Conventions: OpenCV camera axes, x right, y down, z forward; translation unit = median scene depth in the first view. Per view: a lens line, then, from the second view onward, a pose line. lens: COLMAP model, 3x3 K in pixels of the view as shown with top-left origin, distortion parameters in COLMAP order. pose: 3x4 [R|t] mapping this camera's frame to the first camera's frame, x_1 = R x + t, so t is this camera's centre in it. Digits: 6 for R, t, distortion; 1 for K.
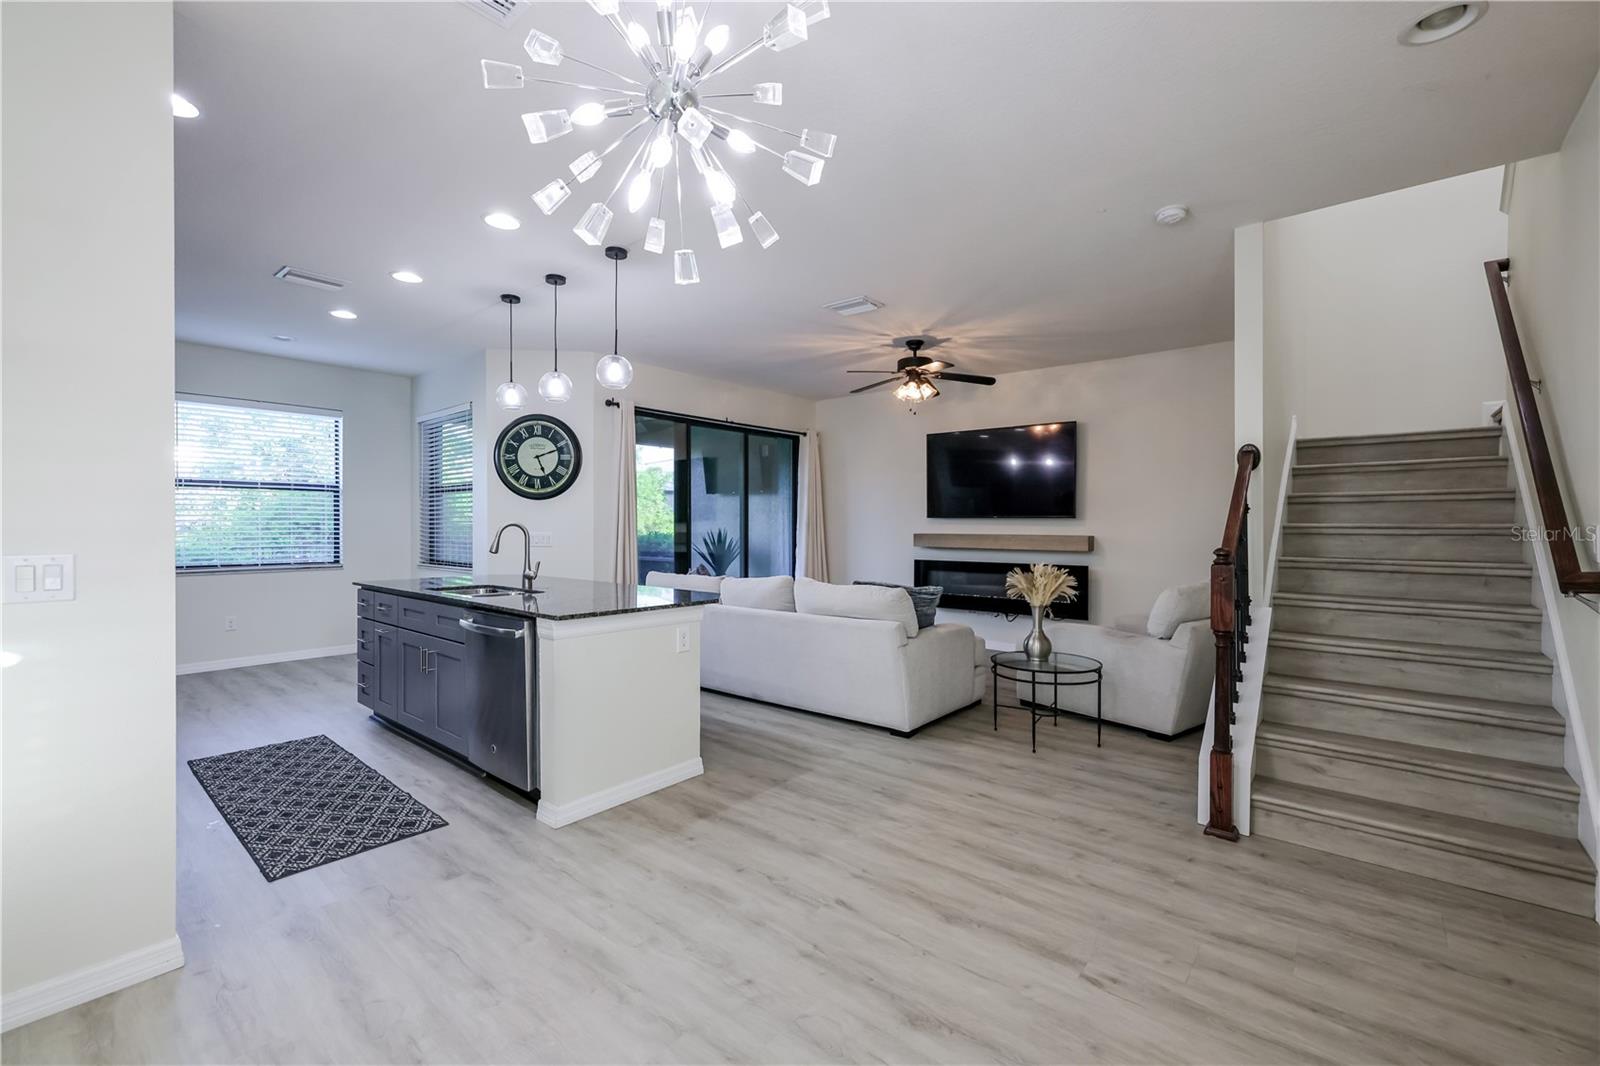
lens RADIAL K [[674.0, 0, 799.7], [0, 674.0, 529.1], [0, 0, 1]] dist [0.000103, 0.000318]
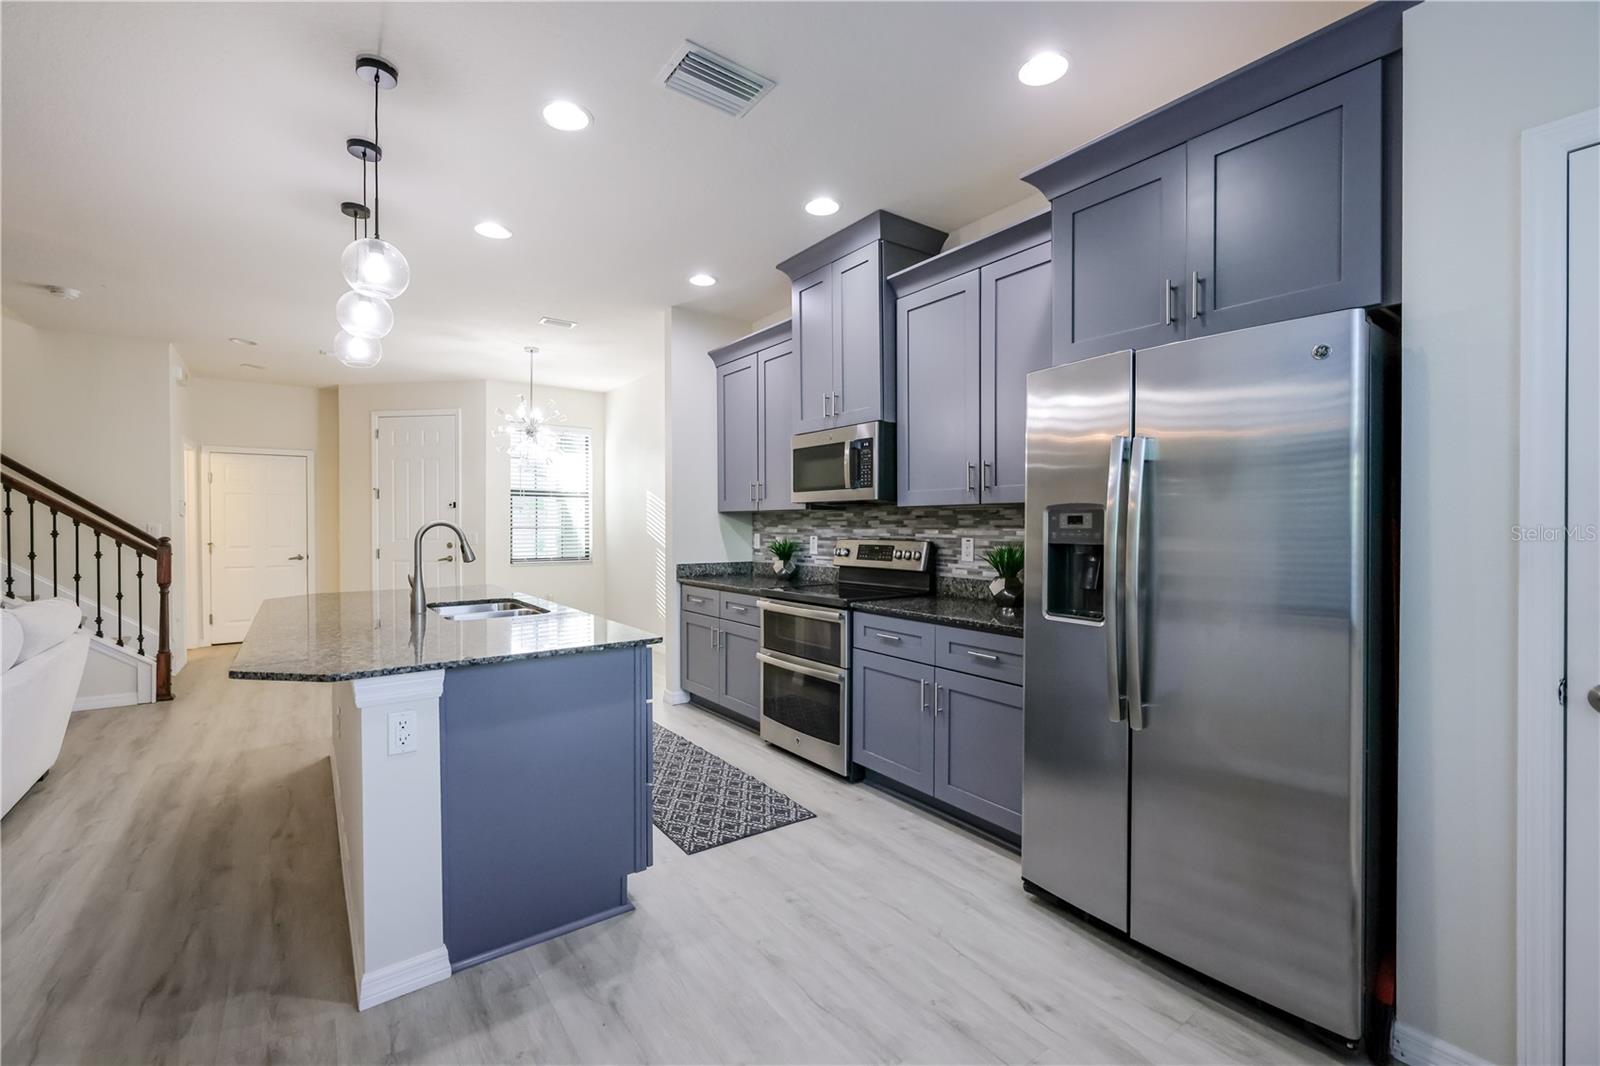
lens RADIAL K [[674.0, 0, 799.7], [0, 674.0, 529.1], [0, 0, 1]] dist [0.000103, 0.000318]
pose [[-0.973670, -0.000472, 0.227960, -0.961554], [0.002306, 0.999926, 0.011920, -0.008875], [-0.227949, 0.012132, -0.973598, 1.605899]]
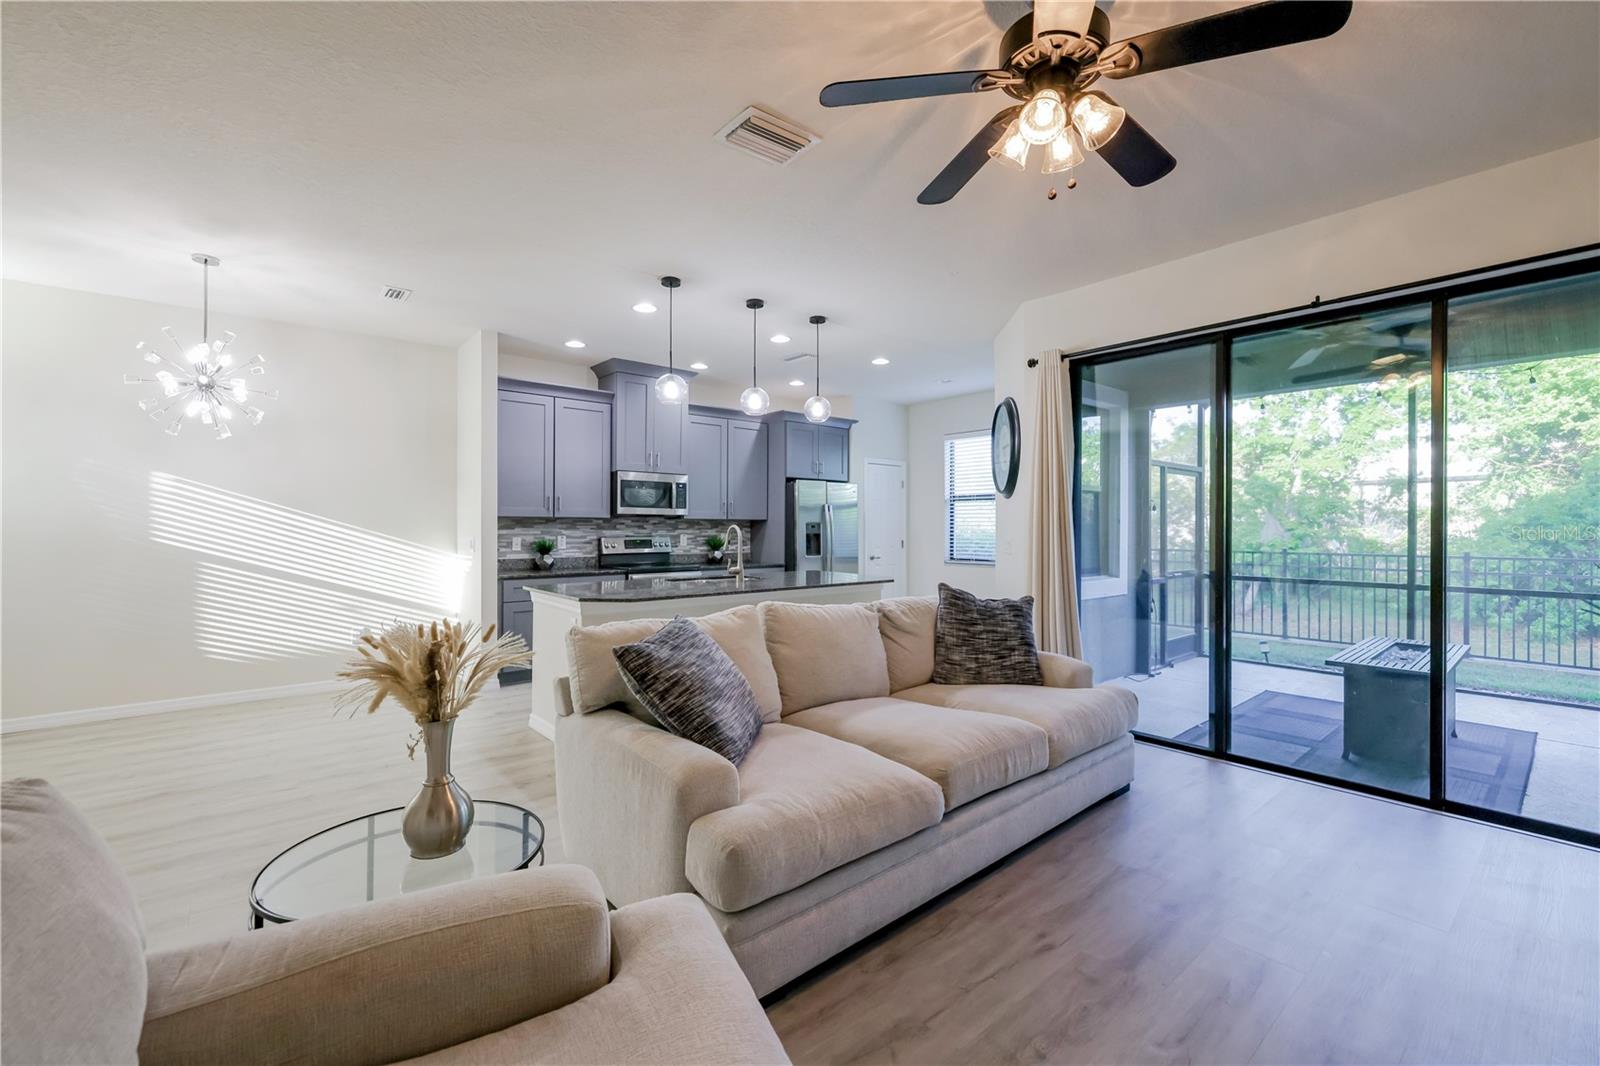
lens RADIAL K [[674.0, 0, 799.7], [0, 674.0, 529.1], [0, 0, 1]] dist [0.000103, 0.000318]
pose [[-0.160299, 0.002828, -0.987064, 0.739544], [-0.007145, 0.999966, 0.004025, -0.009809], [0.987043, 0.007698, -0.160273, 1.297180]]
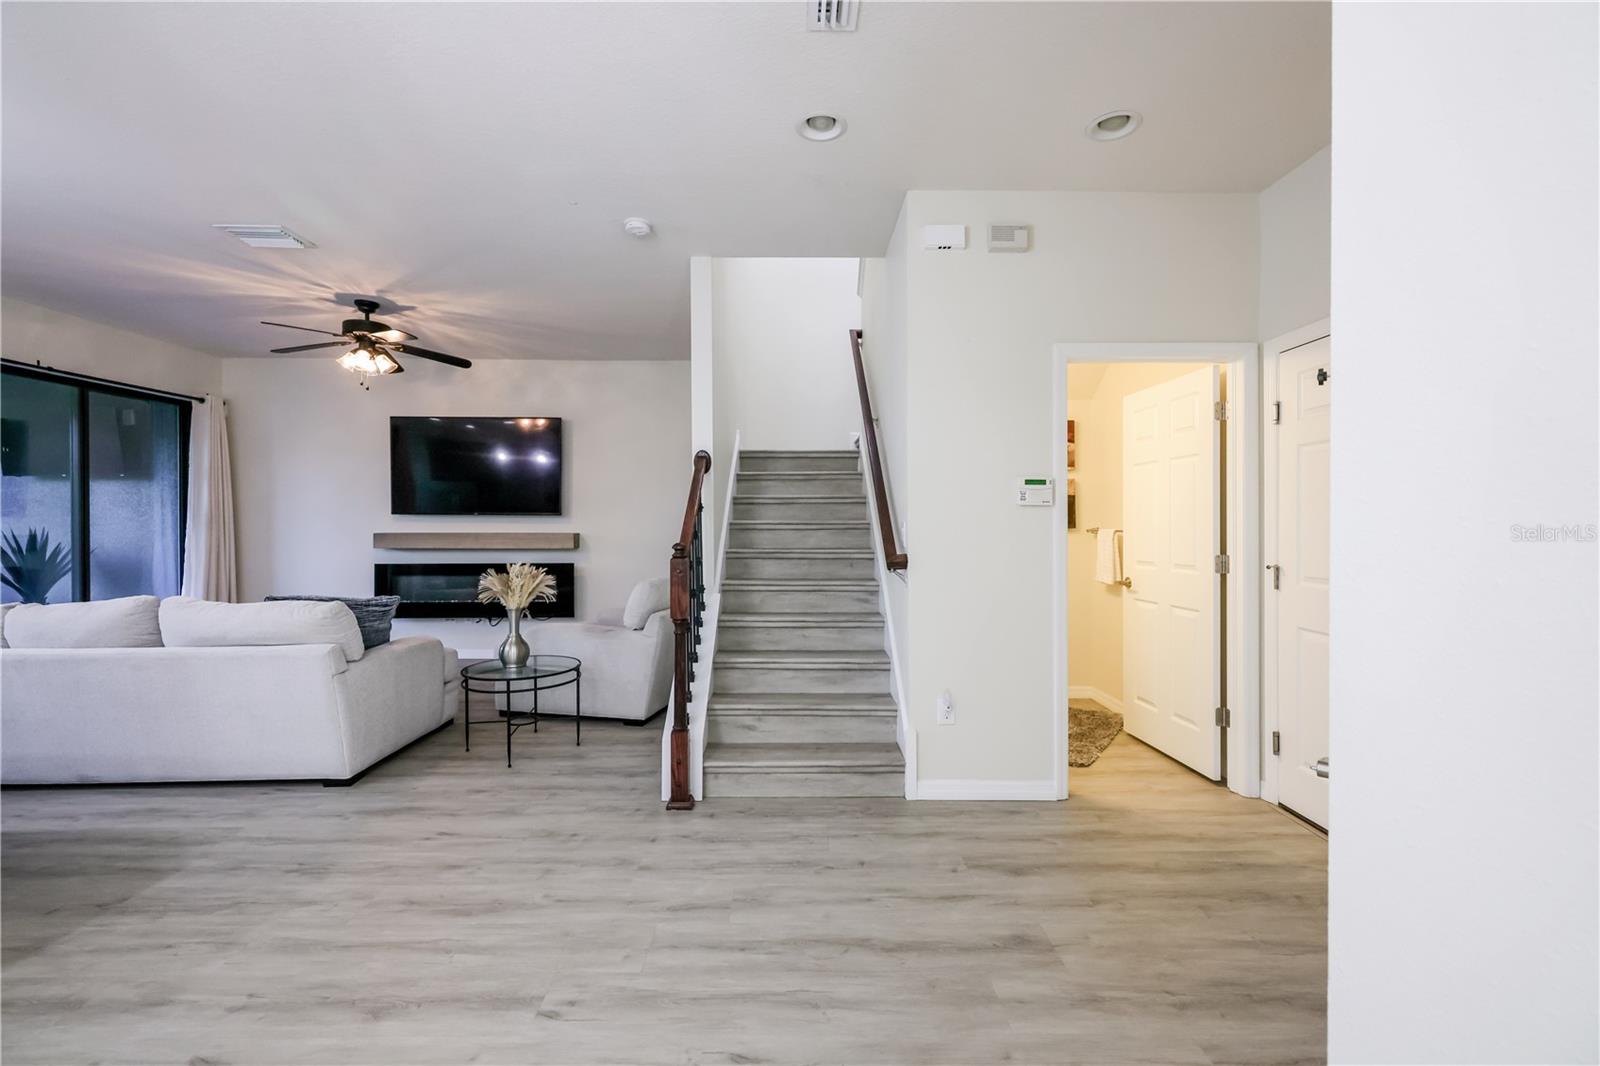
lens RADIAL K [[671.9, 0, 797.9], [0, 671.9, 525.3], [0, 0, 1]] dist [0.001058, 0.000214]
pose [[0.758407, -0.005387, 0.651759, 0.044321], [0.006780, 0.999977, 0.000376, 0.000359], [-0.651746, 0.004134, 0.758426, 0.035017]]
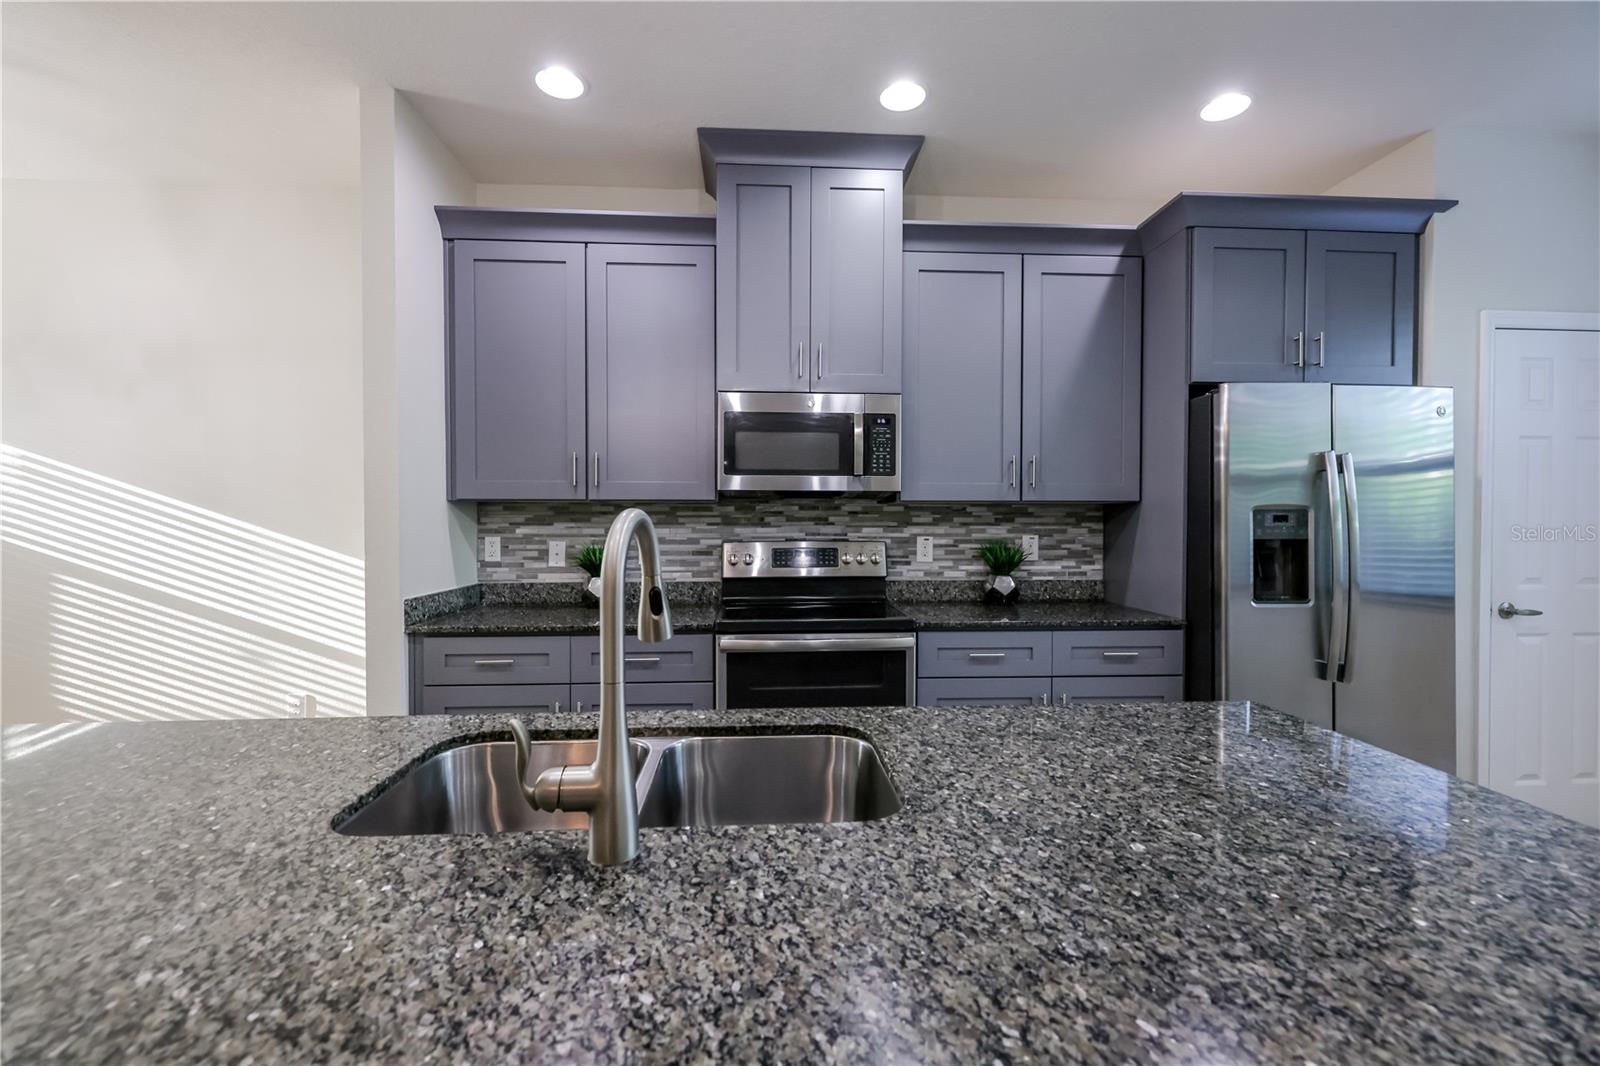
lens RADIAL K [[674.0, 0, 799.7], [0, 674.0, 529.1], [0, 0, 1]] dist [0.000103, 0.000318]
pose [[-0.718876, 0.009783, -0.695070, -0.310256], [-0.003827, 0.999830, 0.018030, -0.009195], [0.695128, 0.015621, -0.718716, 1.180034]]
